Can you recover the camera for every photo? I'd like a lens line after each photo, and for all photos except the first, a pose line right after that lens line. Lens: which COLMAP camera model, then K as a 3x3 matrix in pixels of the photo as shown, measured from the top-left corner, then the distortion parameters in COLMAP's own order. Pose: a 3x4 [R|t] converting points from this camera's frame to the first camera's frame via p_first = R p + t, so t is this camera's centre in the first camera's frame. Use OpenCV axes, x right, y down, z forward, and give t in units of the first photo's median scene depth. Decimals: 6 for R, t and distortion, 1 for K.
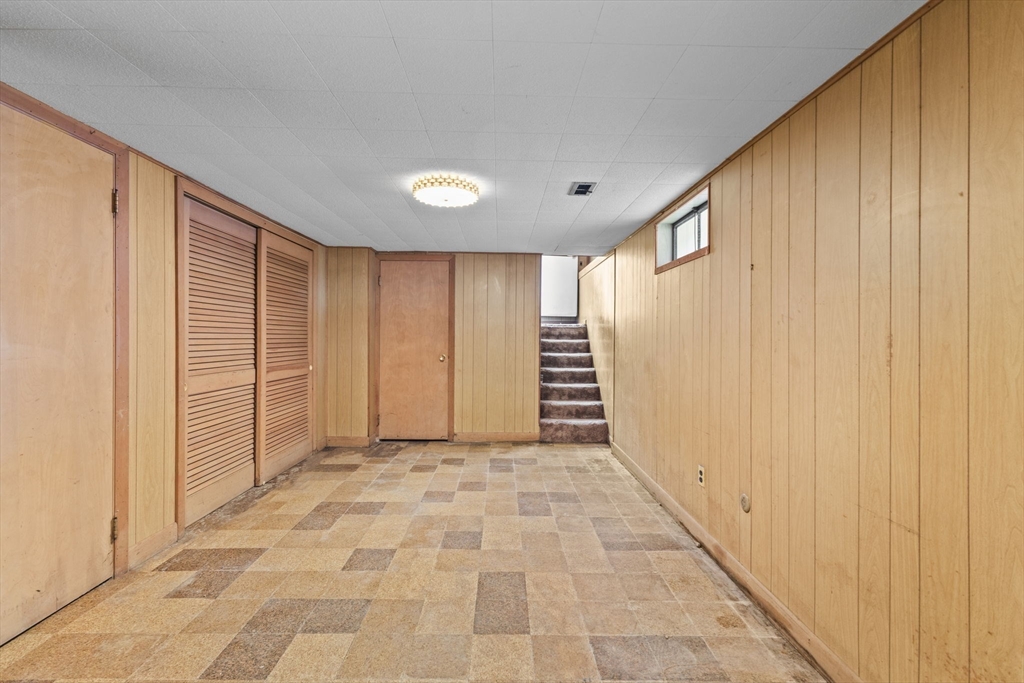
lens RADIAL K [[438.5, 0, 511.9], [0, 438.5, 340.4], [0, 0, 1]] dist [0.001615, -0.000081]
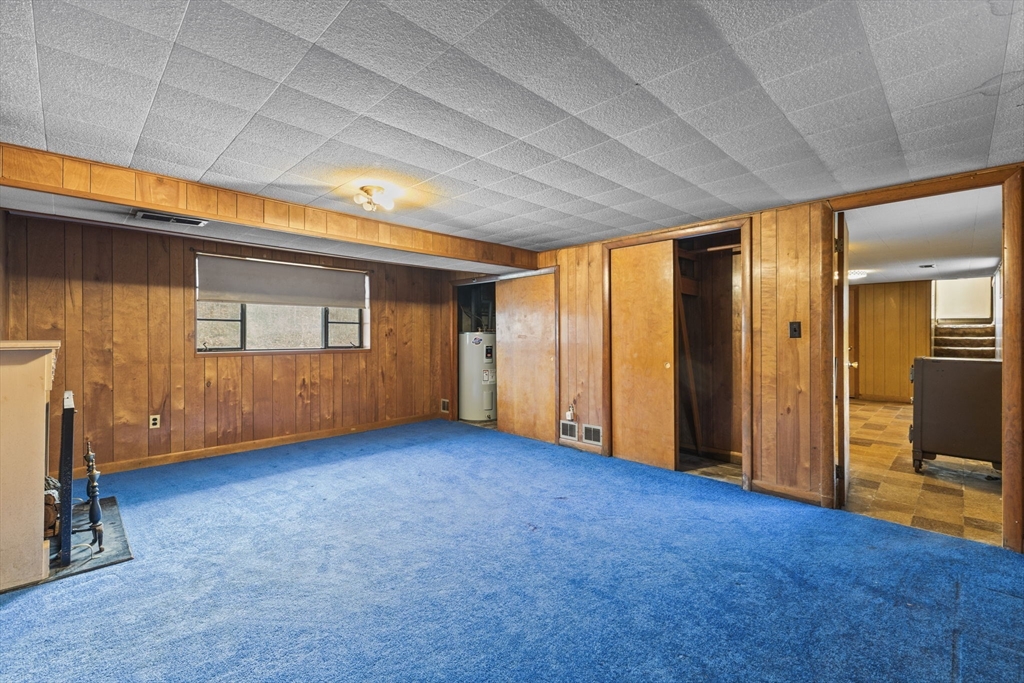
lens RADIAL K [[438.5, 0, 511.9], [0, 438.5, 340.4], [0, 0, 1]] dist [0.001615, -0.000081]
pose [[0.679616, -0.001021, -0.733567, 0.164381], [0.000630, 0.999999, -0.000808, 0.008634], [0.733568, 0.000087, 0.679617, -0.915962]]
